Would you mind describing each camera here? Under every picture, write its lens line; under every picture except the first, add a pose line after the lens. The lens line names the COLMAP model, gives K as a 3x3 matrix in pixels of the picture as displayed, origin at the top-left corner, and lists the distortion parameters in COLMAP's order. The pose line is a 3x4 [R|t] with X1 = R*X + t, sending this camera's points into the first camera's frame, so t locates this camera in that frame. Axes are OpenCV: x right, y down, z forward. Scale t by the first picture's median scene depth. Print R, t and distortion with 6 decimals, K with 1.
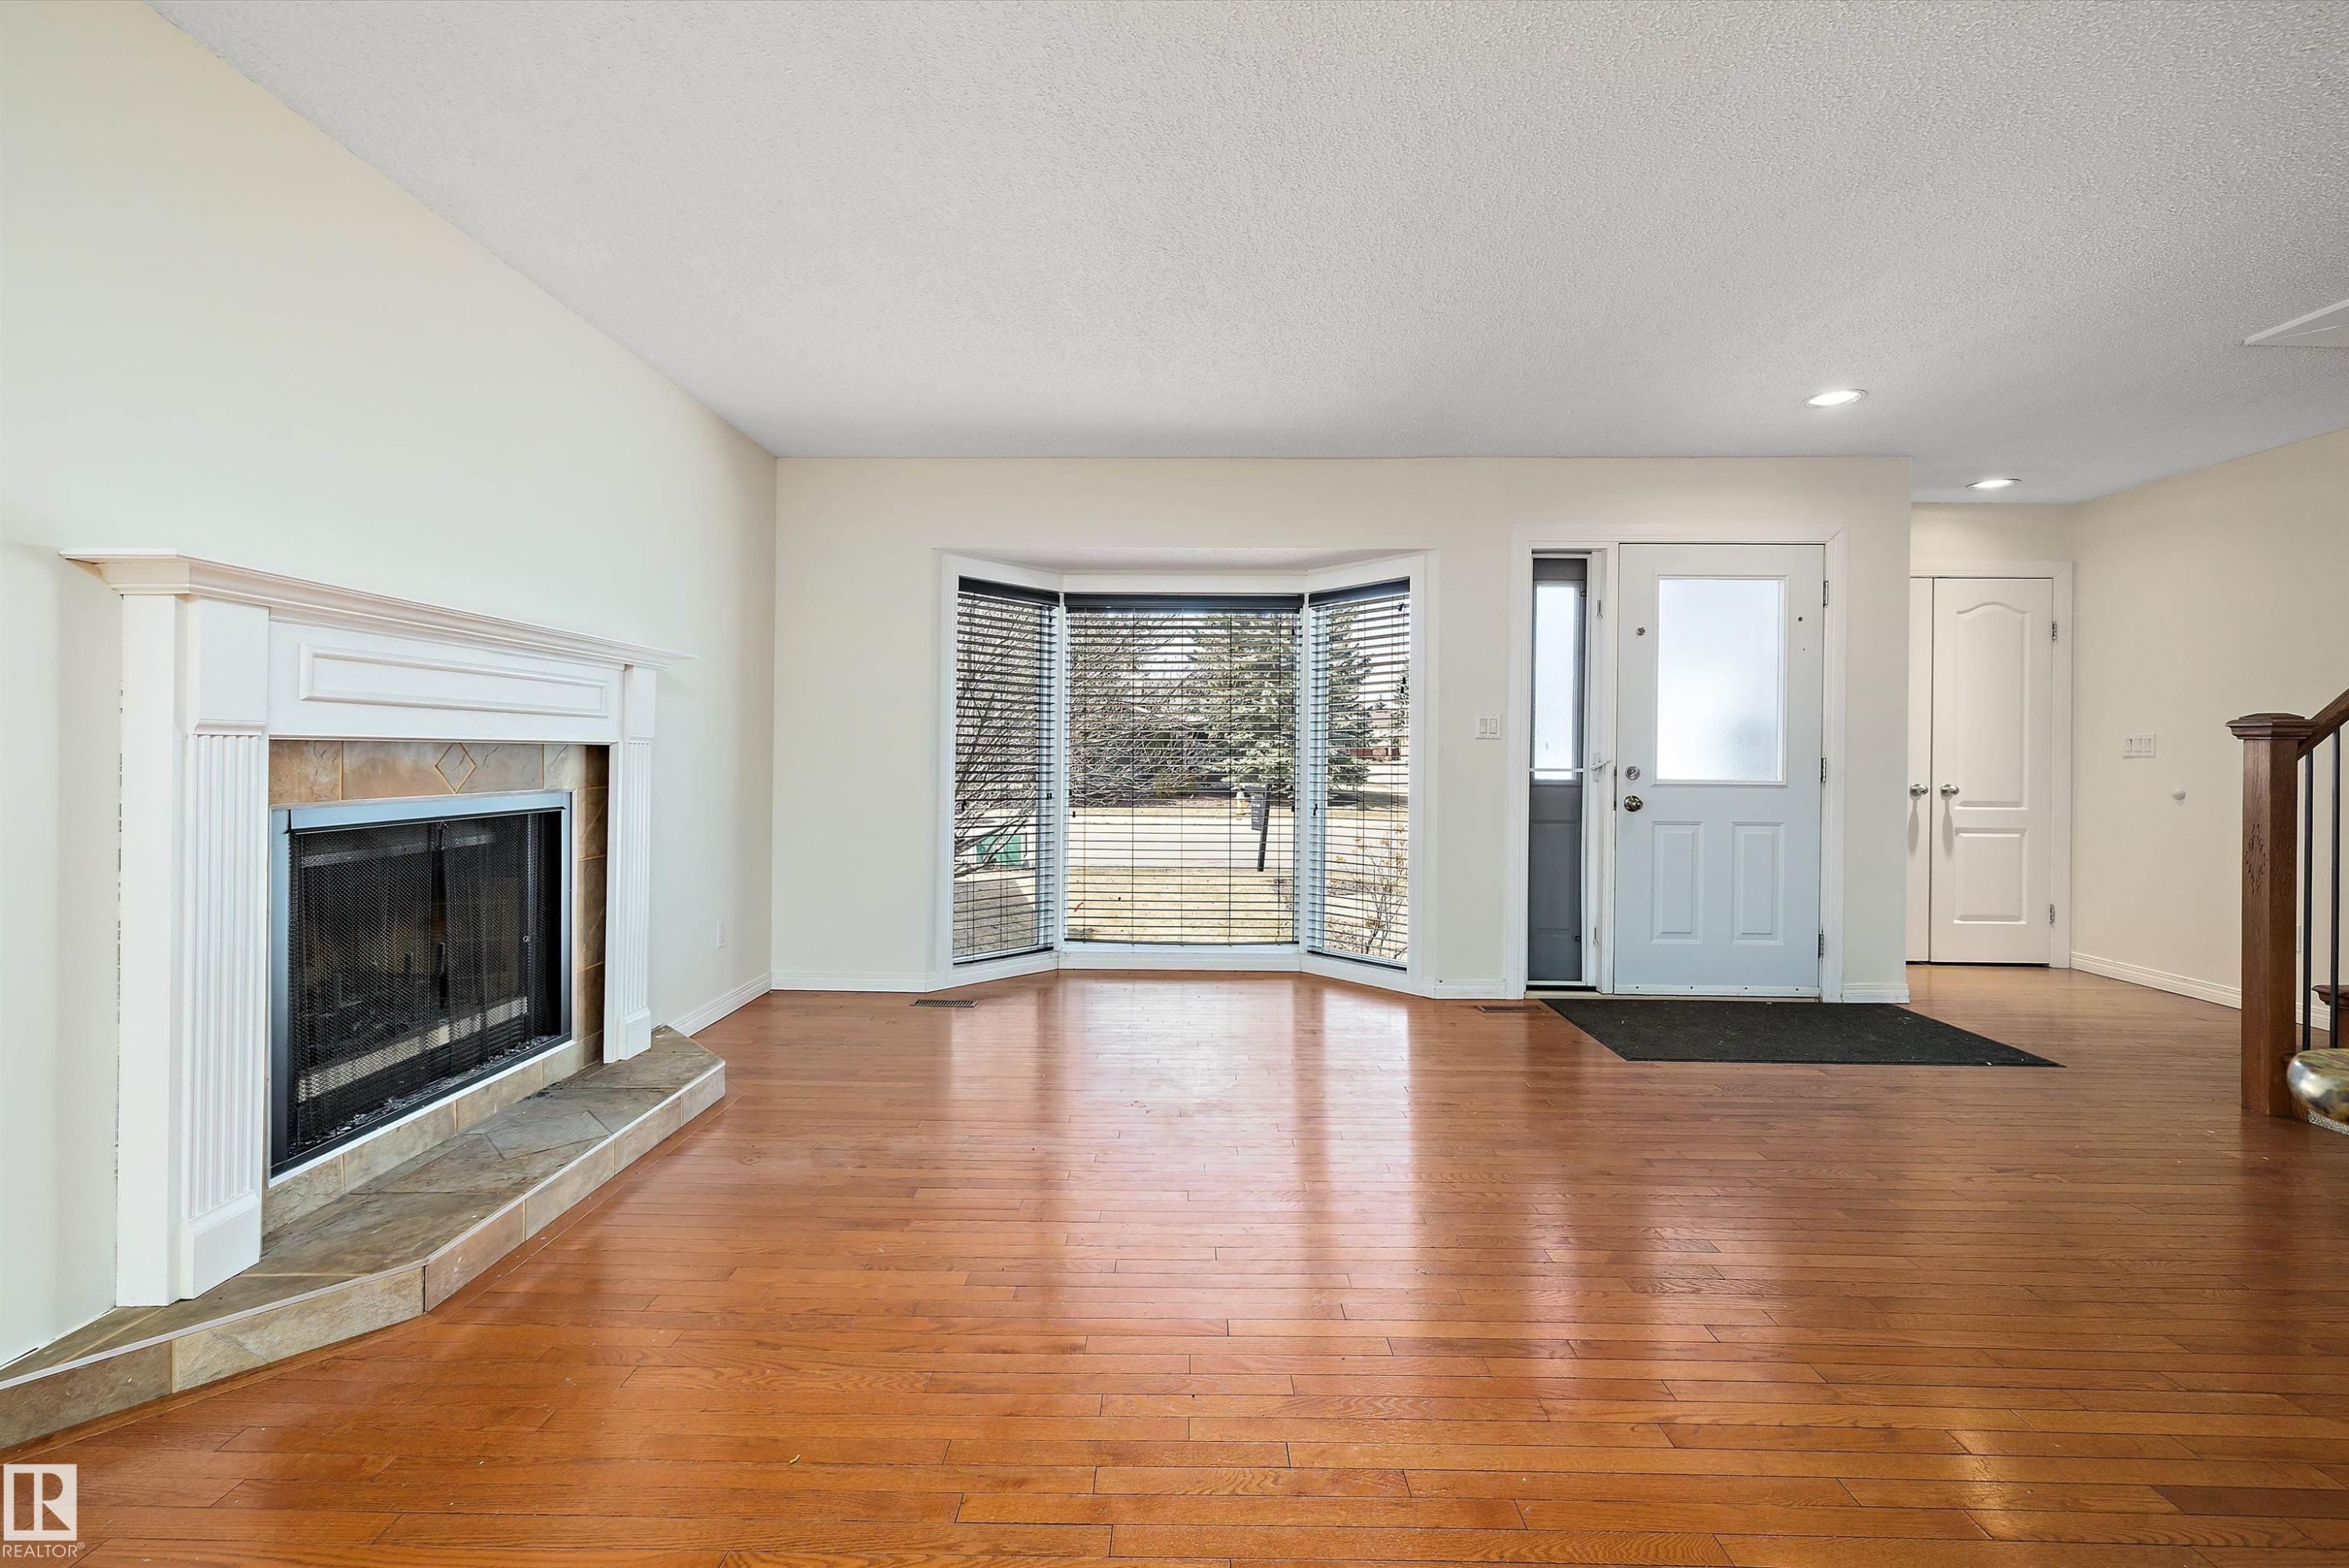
lens RADIAL K [[992.7, 0, 1178.0], [0, 992.7, 759.6], [0, 0, 1]] dist [-0.000382, -0.001039]
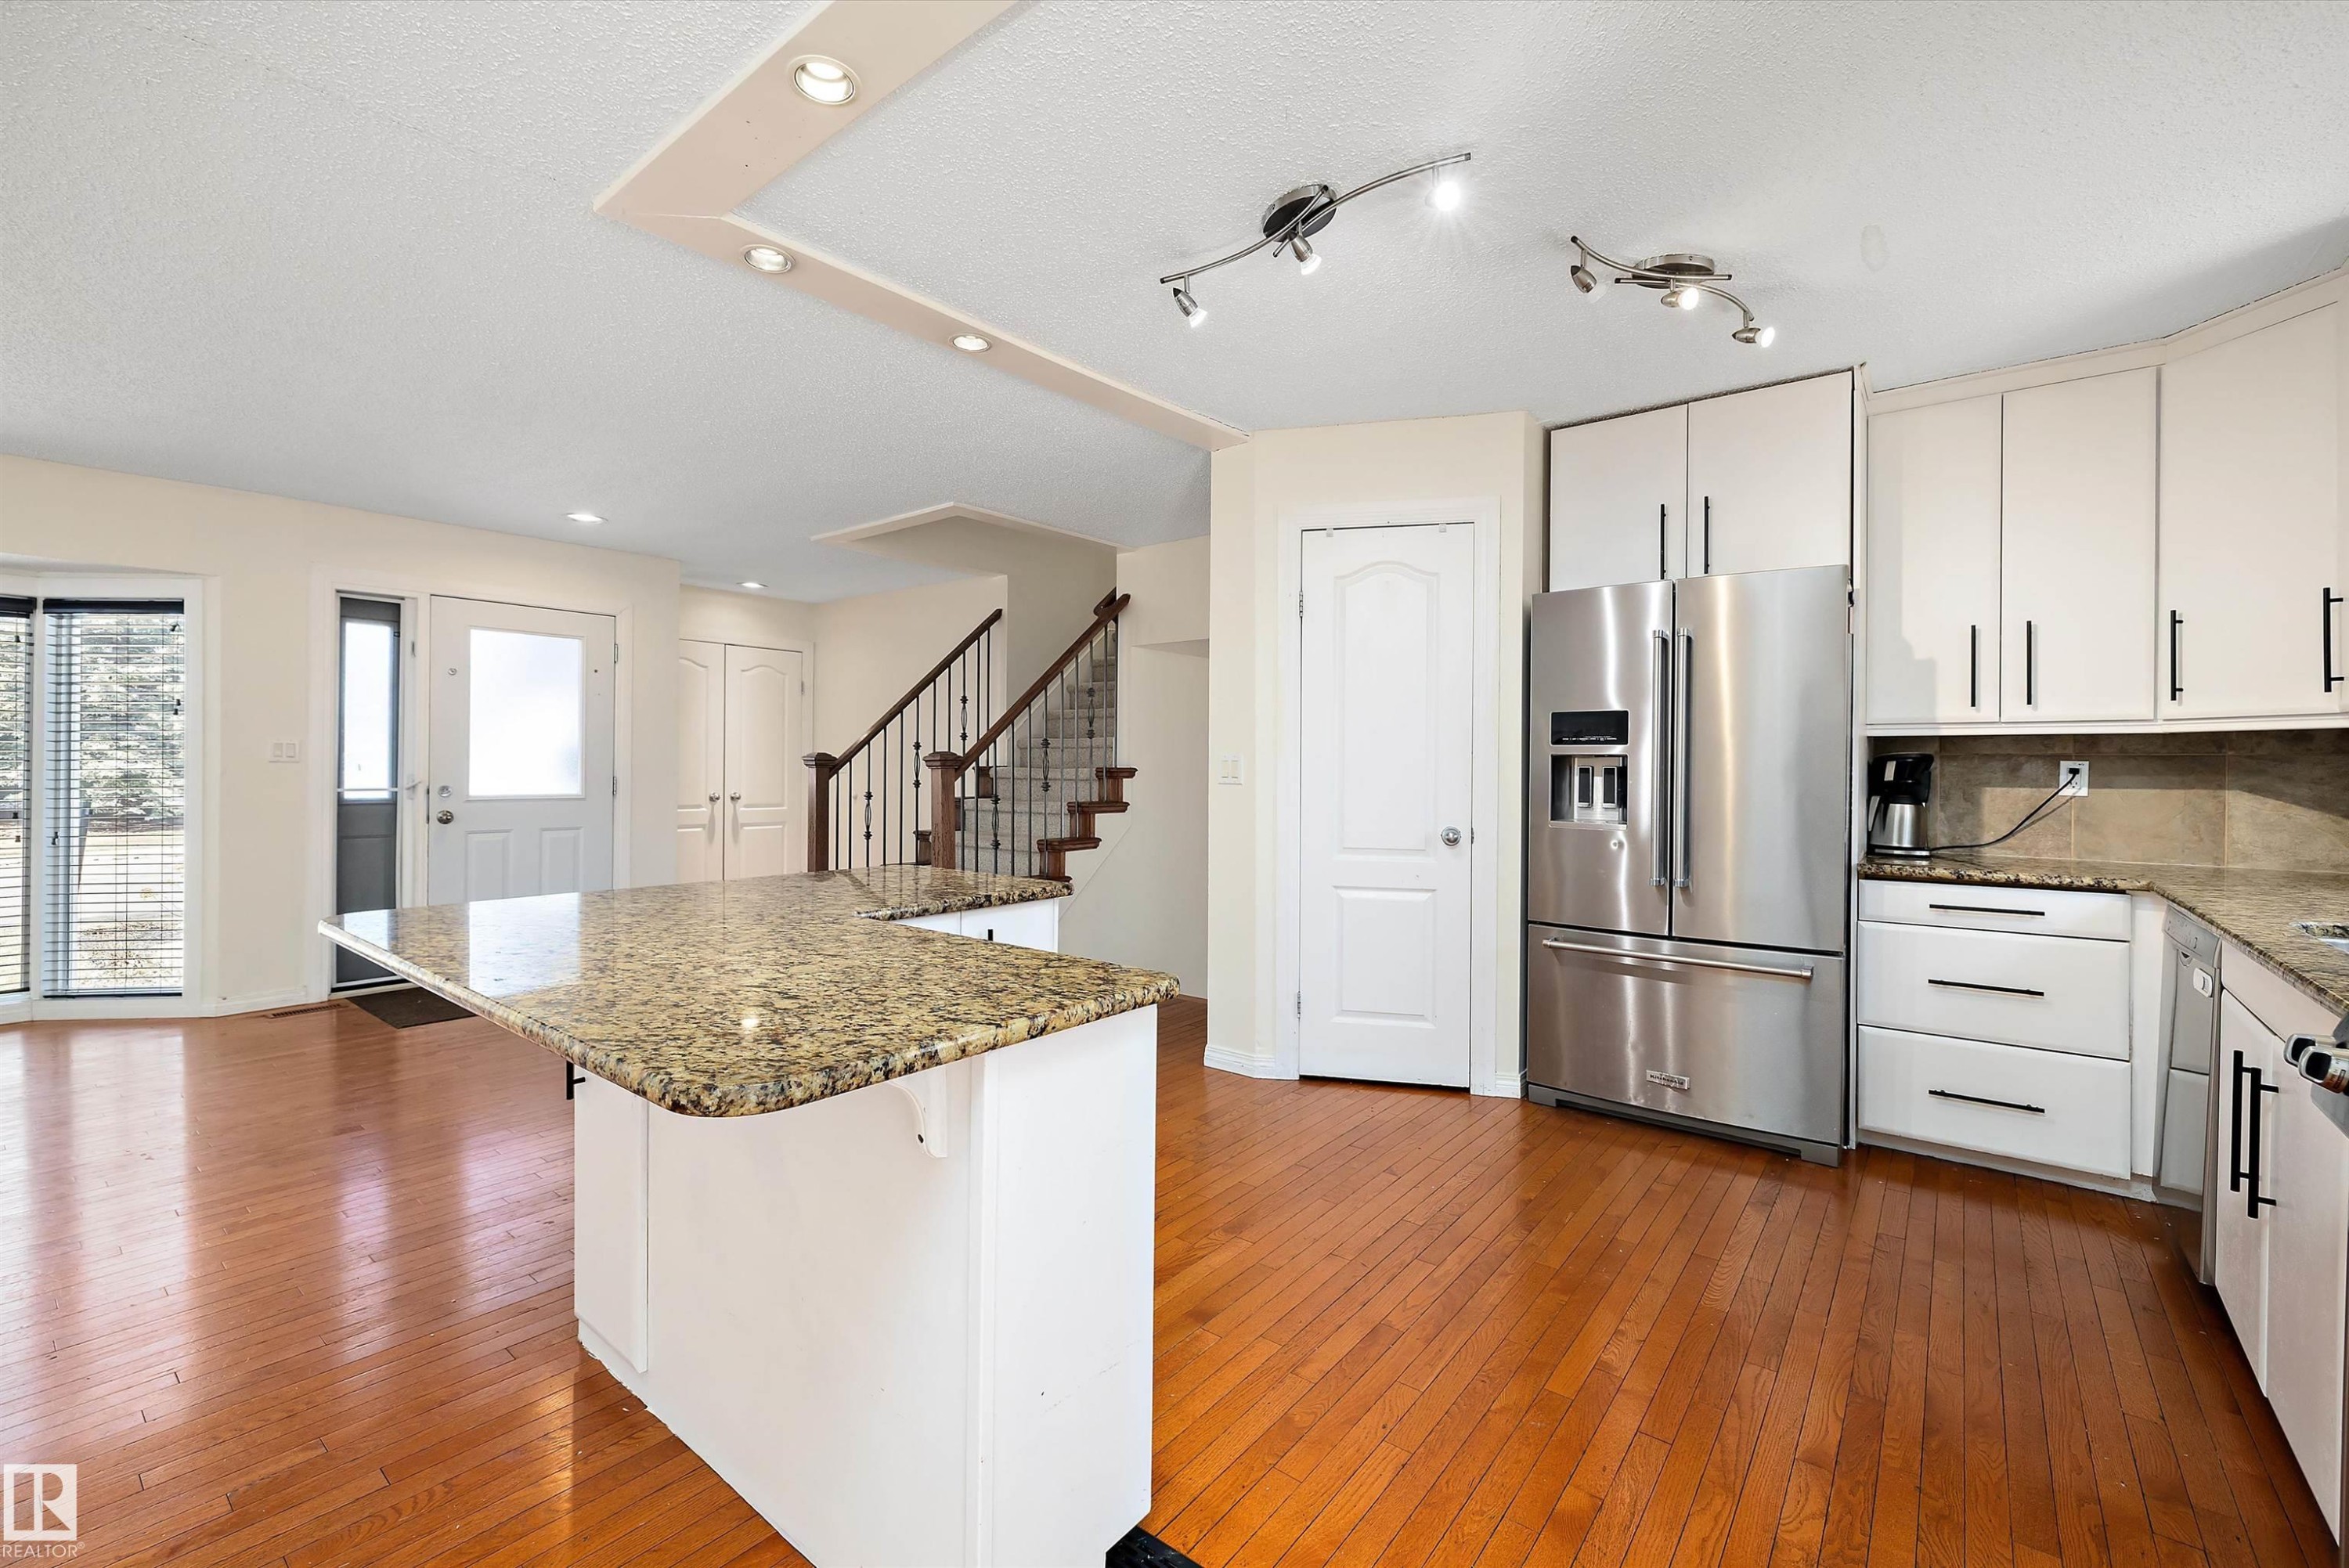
lens RADIAL K [[992.7, 0, 1168.5], [0, 992.7, 763.3], [0, 0, 1]] dist [-0.000382, -0.001039]
pose [[0.621103, -0.002249, 0.783726, 0.067031], [0.002130, 0.999997, 0.001182, -0.018539], [-0.783726, 0.000935, 0.621106, -0.393448]]
